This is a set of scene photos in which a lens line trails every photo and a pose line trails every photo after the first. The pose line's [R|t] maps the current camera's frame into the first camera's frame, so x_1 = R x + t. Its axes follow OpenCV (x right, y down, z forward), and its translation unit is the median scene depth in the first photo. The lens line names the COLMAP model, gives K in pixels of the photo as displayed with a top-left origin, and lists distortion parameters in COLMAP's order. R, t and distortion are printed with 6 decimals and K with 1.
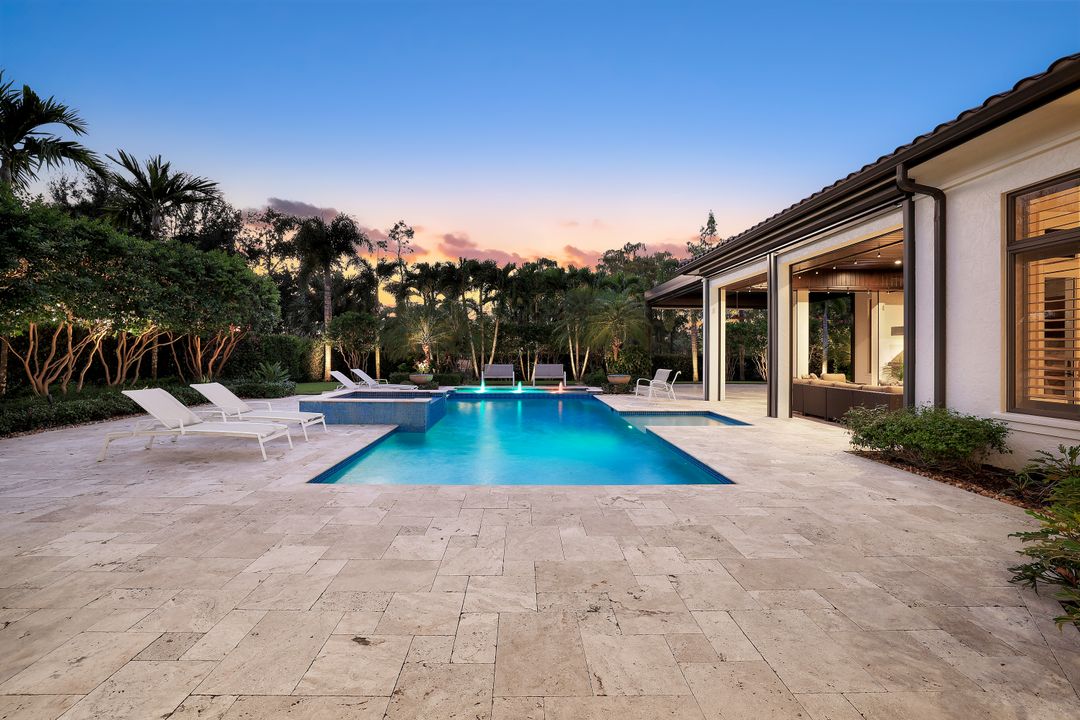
lens RADIAL K [[480.9, 0, 535.1], [0, 480.9, 356.9], [0, 0, 1]] dist [-0.046790, 0.019023]
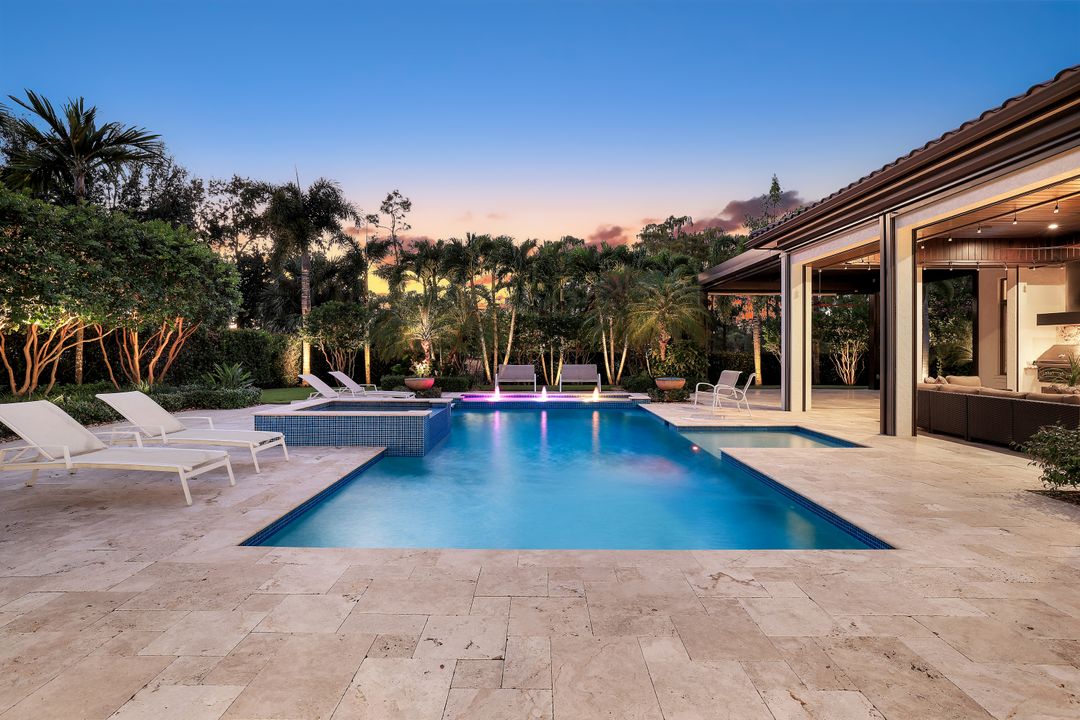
lens RADIAL K [[564.9, 0, 540.0], [0, 564.9, 360.0], [0, 0, 1]] dist [-0.034539, 0.026189]
pose [[0.999618, -0.003114, -0.027478, -0.014075], [0.003309, 0.999970, 0.007062, 0.001191], [0.027455, -0.007150, 0.999597, 0.080995]]
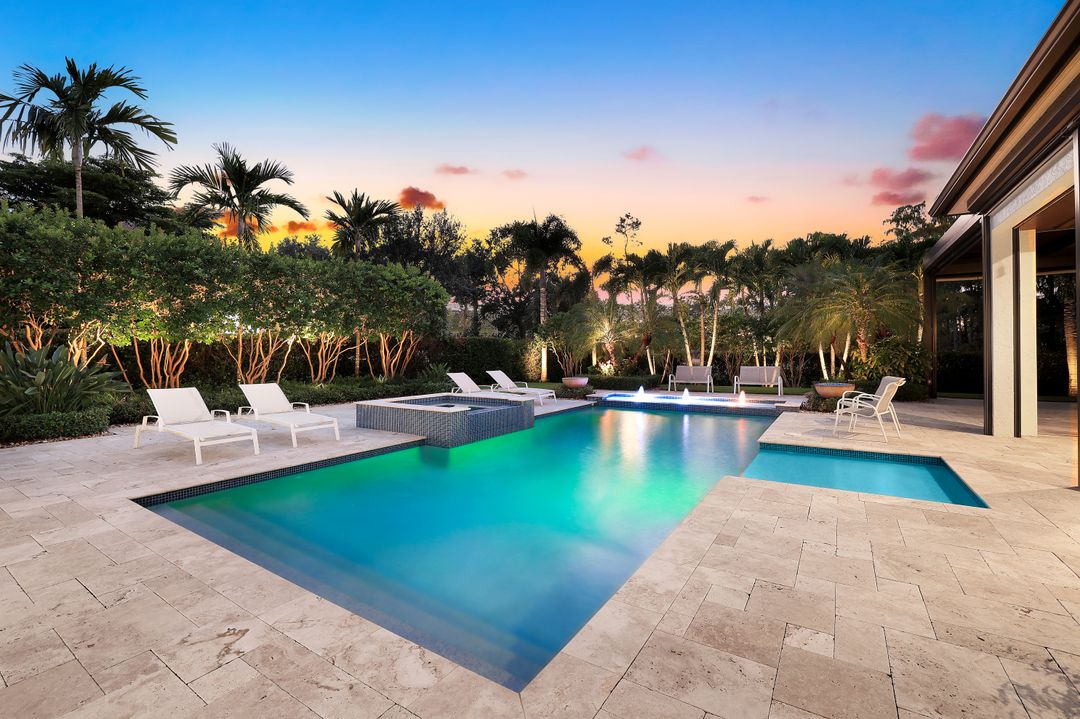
lens RADIAL K [[480.9, 0, 535.1], [0, 480.9, 356.4], [0, 0, 1]] dist [-0.046790, 0.019023]
pose [[0.817534, -0.005309, -0.575856, 0.232903], [0.004661, 0.999986, -0.002602, -0.000090], [0.575862, -0.000557, 0.817547, 0.246830]]
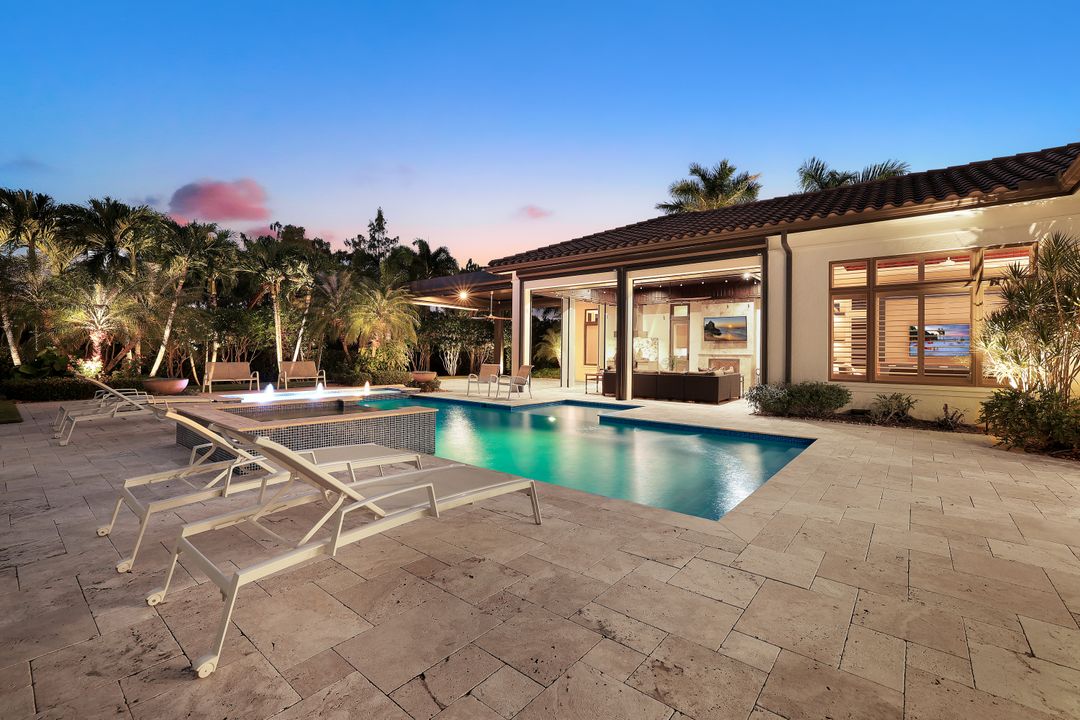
lens RADIAL K [[465.8, 0, 540.0], [0, 465.8, 360.0], [0, 0, 1]] dist [-0.000786, -0.000010]
pose [[0.635139, -0.009468, 0.772340, -0.418877], [-0.001298, 0.999910, 0.013326, 0.003322], [-0.772397, -0.009466, 0.635070, 0.260893]]
